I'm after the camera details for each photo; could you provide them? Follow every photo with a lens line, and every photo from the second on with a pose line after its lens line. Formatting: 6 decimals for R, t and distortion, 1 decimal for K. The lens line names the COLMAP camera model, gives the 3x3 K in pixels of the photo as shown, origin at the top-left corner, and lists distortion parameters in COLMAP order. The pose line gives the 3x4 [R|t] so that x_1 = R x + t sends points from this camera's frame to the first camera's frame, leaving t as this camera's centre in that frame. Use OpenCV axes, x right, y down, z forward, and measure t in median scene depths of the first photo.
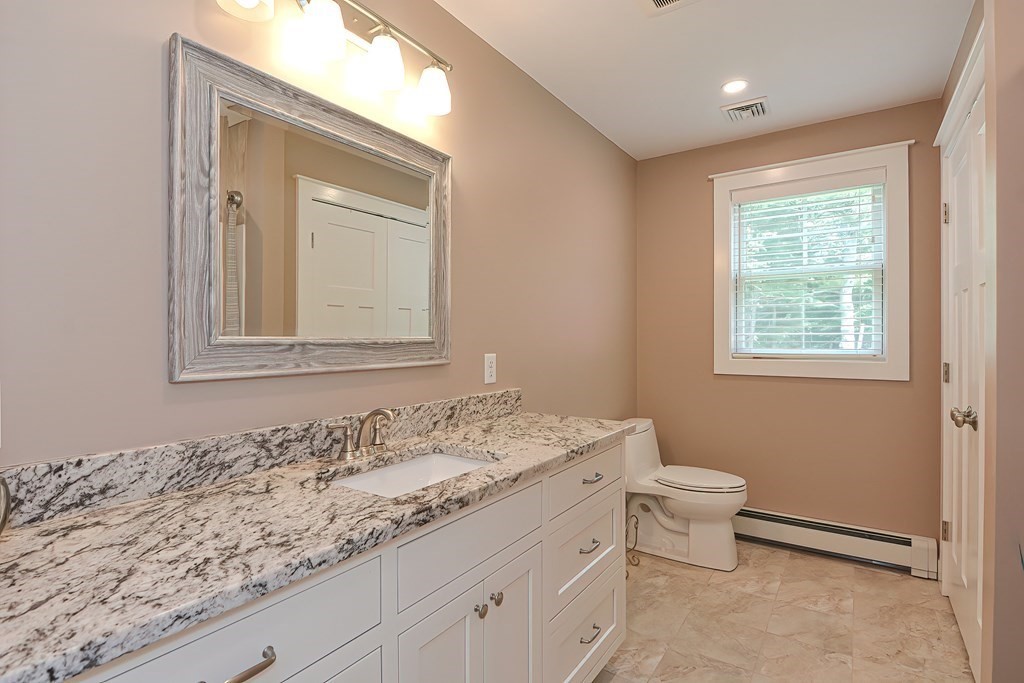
lens RADIAL K [[503.0, 0, 510.1], [0, 503.0, 336.7], [0, 0, 1]] dist [0.003242, -0.008862]
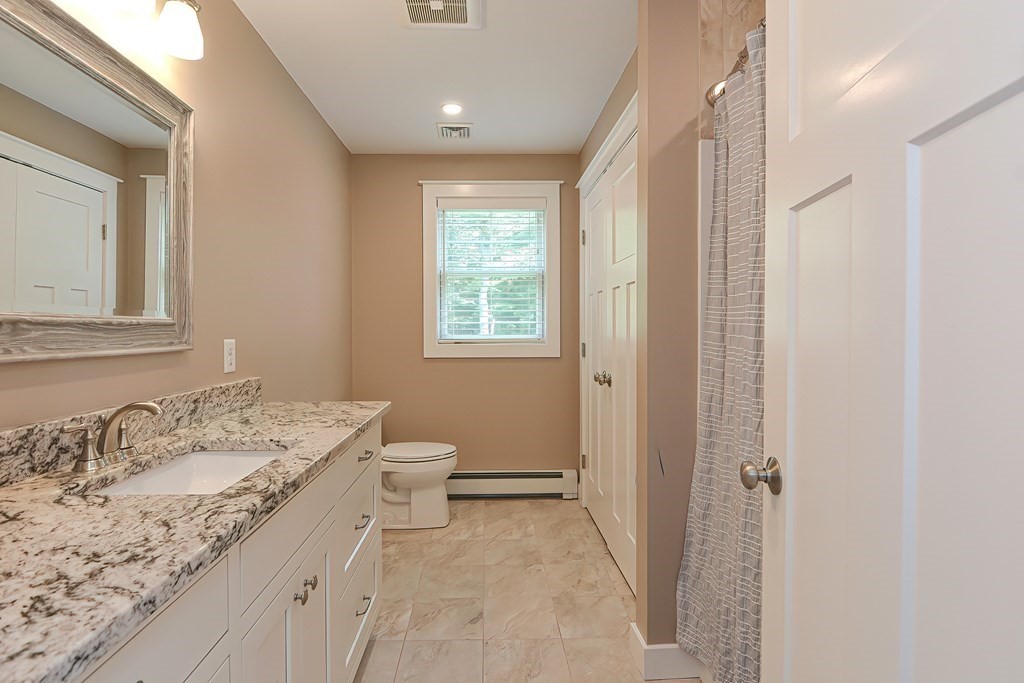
lens RADIAL K [[503.0, 0, 484.3], [0, 503.0, 332.8], [0, 0, 1]] dist [0.003242, -0.008862]
pose [[0.814192, -0.001923, 0.580593, -0.212239], [0.000109, 0.999995, 0.003158, 0.021715], [-0.580596, -0.002508, 0.814188, 0.008412]]
